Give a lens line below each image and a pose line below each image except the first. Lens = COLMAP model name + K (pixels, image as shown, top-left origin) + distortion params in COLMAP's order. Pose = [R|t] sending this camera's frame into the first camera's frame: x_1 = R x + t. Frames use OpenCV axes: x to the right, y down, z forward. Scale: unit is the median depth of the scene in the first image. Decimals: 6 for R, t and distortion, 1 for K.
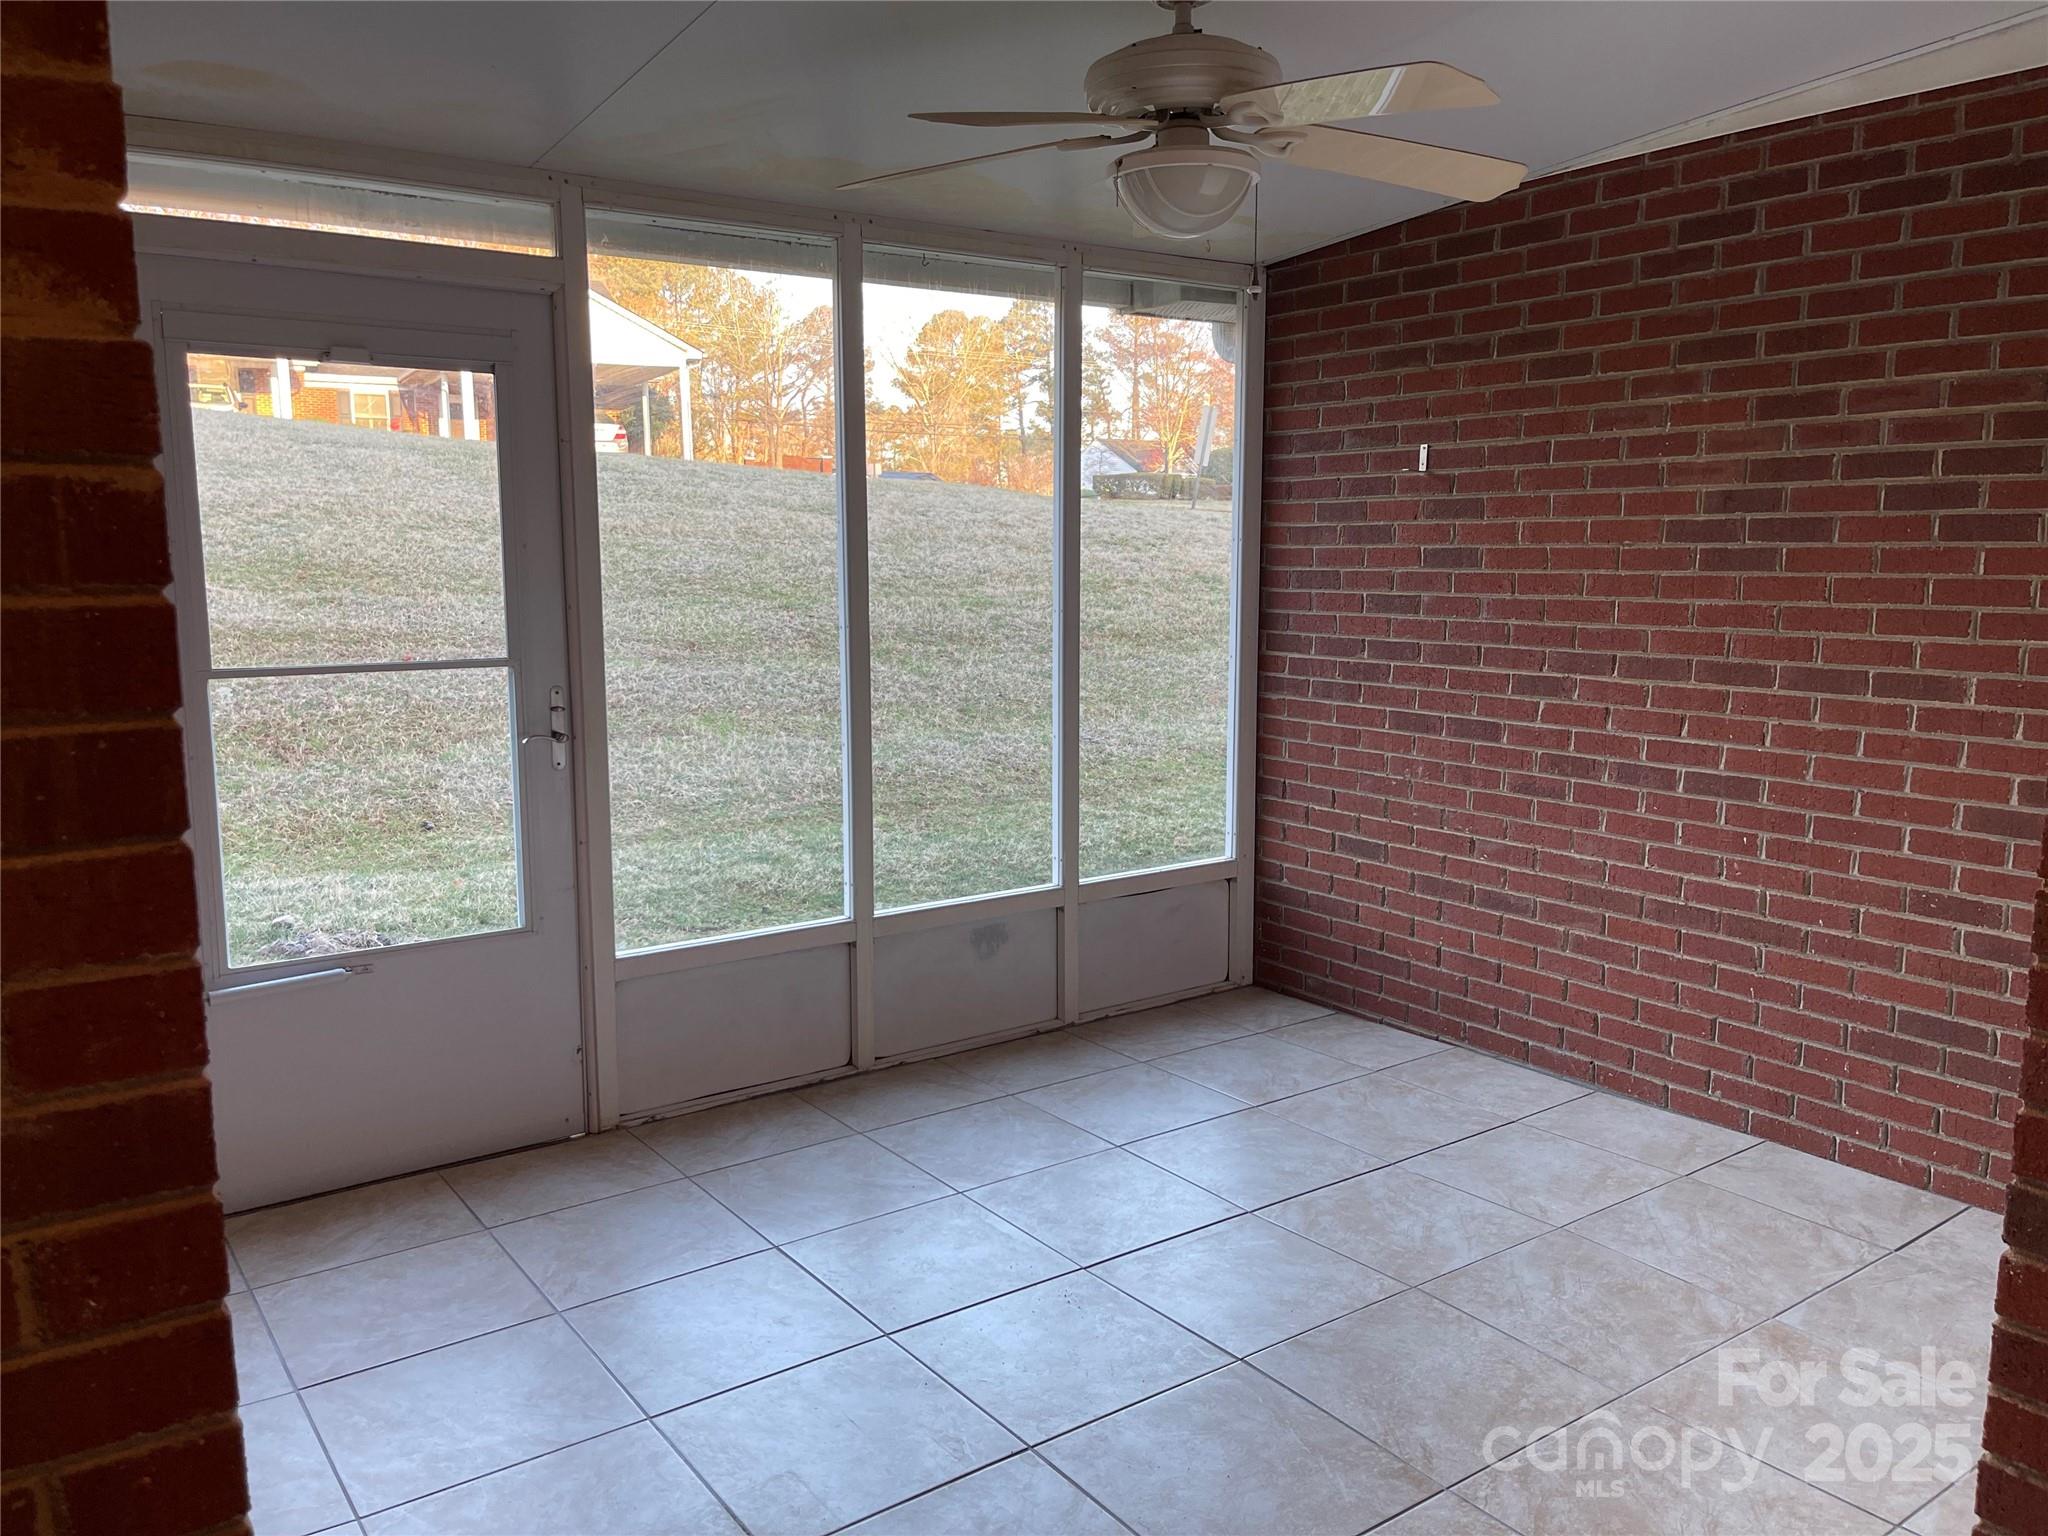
lens RADIAL K [[1544.0, 0, 1029.5], [0, 1544.0, 771.3], [0, 0, 1]] dist [0.057990, -0.063662]
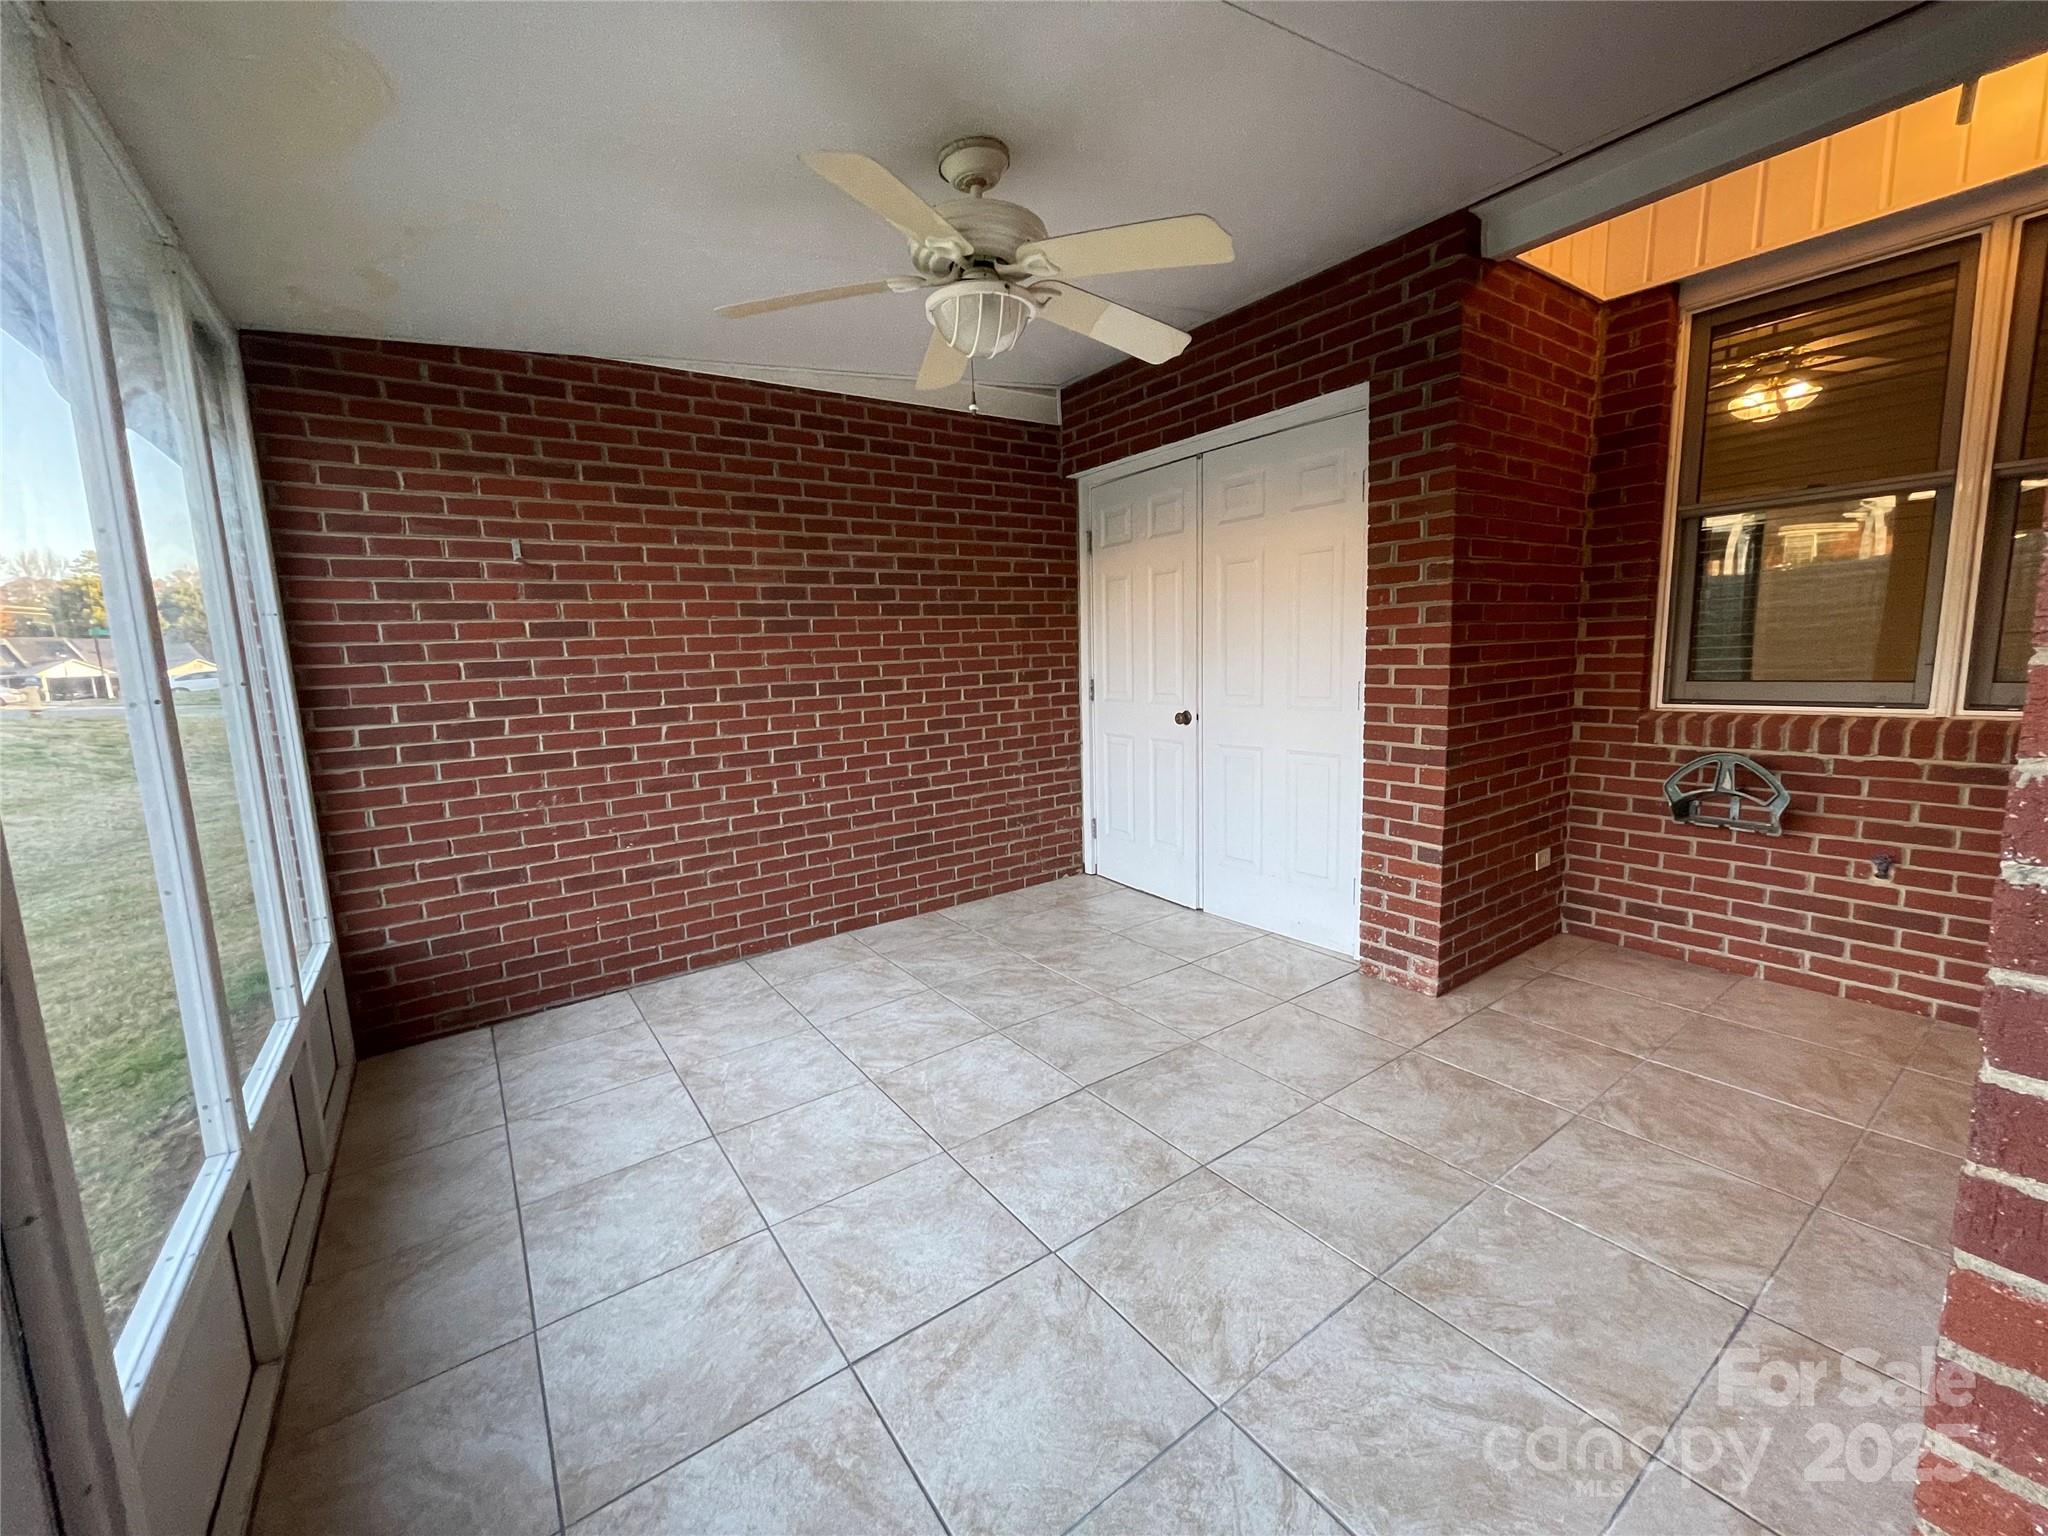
lens RADIAL K [[820.8, 0, 1030.2], [0, 820.8, 769.5], [0, 0, 1]] dist [0.003523, -0.001572]
pose [[0.009234, -0.139011, 0.990248, -0.489208], [0.186468, 0.973159, 0.134873, -0.050207], [-0.982418, 0.183404, 0.034907, 0.710521]]
